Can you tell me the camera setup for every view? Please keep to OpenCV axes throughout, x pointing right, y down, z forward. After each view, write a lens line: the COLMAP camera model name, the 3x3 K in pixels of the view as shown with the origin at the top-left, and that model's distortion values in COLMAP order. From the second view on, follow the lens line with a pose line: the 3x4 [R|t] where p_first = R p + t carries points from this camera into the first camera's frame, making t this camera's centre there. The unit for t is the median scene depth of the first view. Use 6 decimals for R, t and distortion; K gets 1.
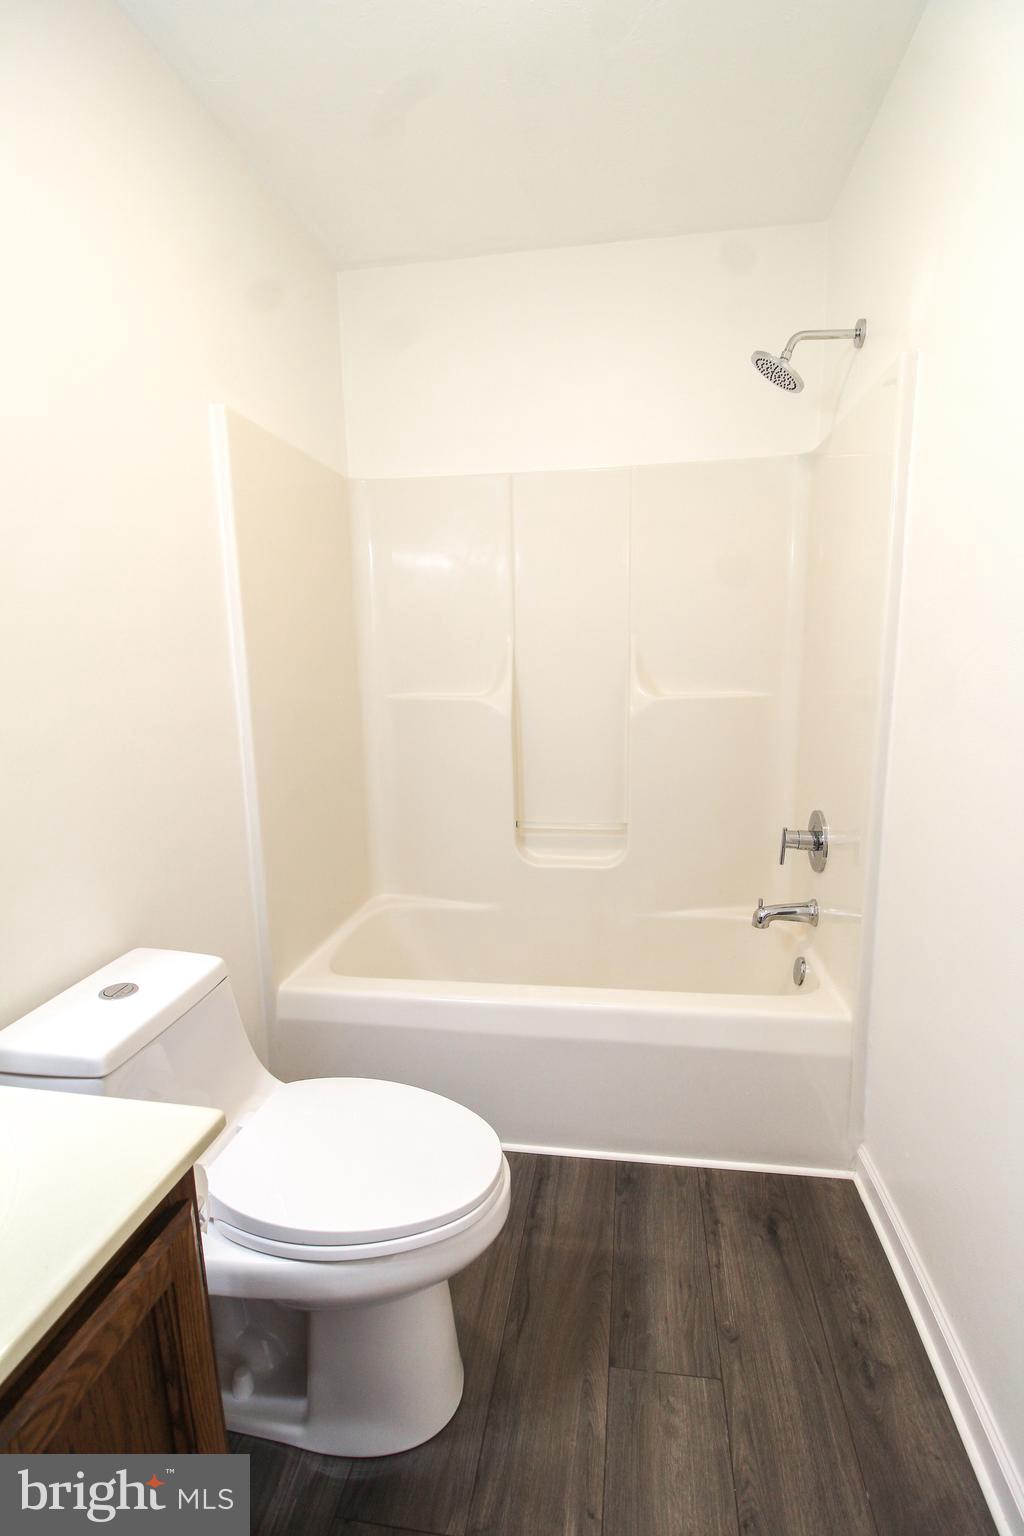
lens RADIAL K [[712.3, 0, 527.7], [0, 712.3, 766.2], [0, 0, 1]] dist [0.004483, -0.015502]
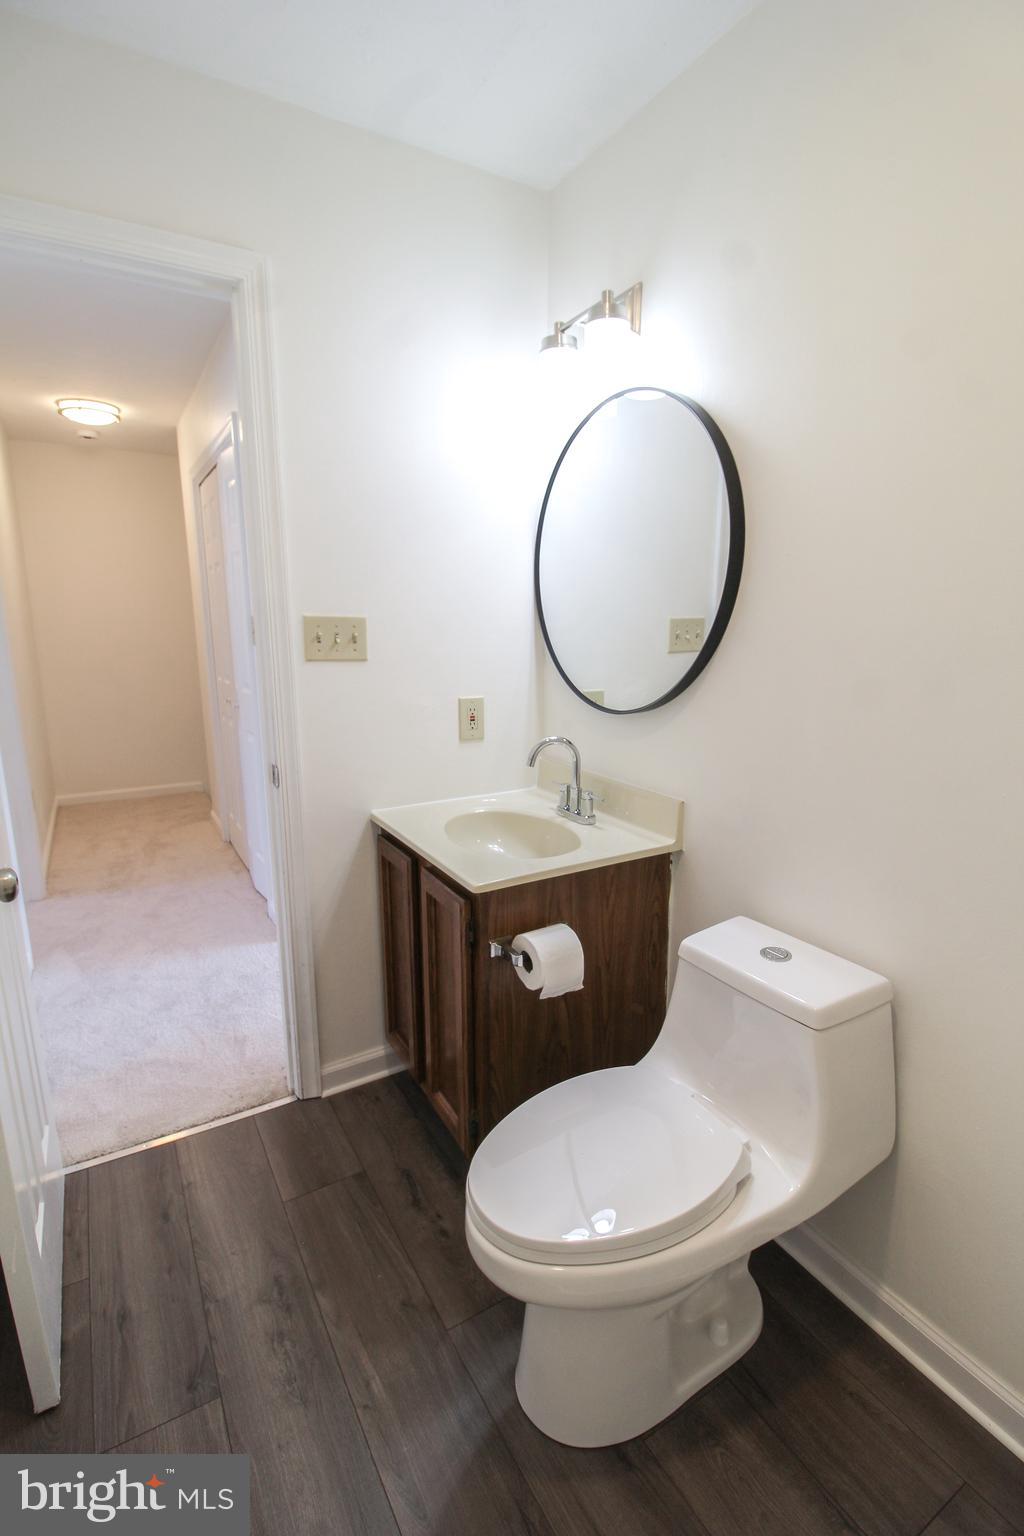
lens RADIAL K [[712.3, 0, 527.7], [0, 712.3, 766.2], [0, 0, 1]] dist [0.004483, -0.015502]
pose [[-0.768151, 0.151647, -0.622051, 0.405320], [-0.087813, 0.937413, 0.336965, -0.321914], [0.634219, 0.313464, -0.706758, 1.486850]]
